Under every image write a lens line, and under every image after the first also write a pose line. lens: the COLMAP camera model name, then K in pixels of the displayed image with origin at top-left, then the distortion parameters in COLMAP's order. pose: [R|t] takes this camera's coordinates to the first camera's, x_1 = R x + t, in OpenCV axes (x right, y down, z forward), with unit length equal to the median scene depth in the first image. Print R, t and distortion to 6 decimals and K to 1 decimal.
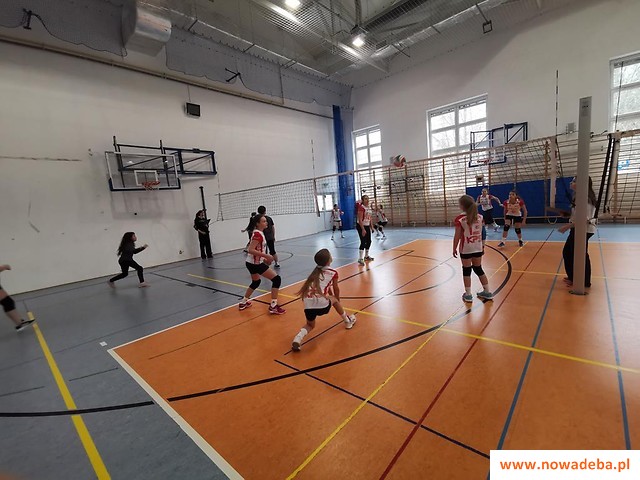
lens RADIAL K [[297.3, 0, 316.9], [0, 297.3, 238.4], [0, 0, 1]] dist [0.018174, -0.014375]
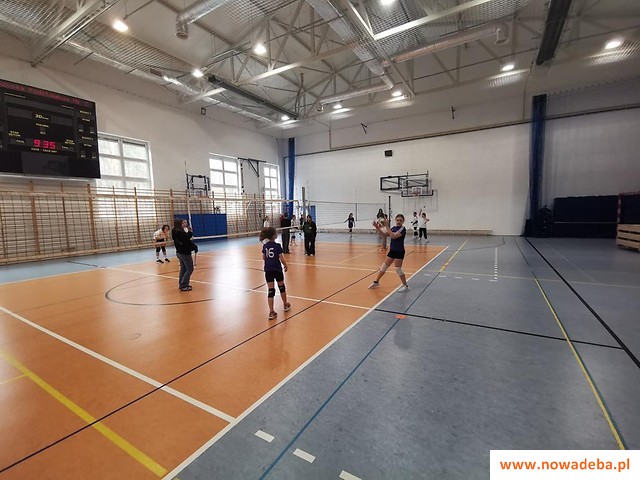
lens RADIAL K [[297.3, 0, 315.7], [0, 297.3, 241.1], [0, 0, 1]] dist [0.018174, -0.014375]
pose [[-0.187966, 0.002367, 0.982173, -2.164016], [0.168495, 0.985250, 0.029872, -0.017610], [-0.967615, 0.171106, -0.185593, 1.866271]]
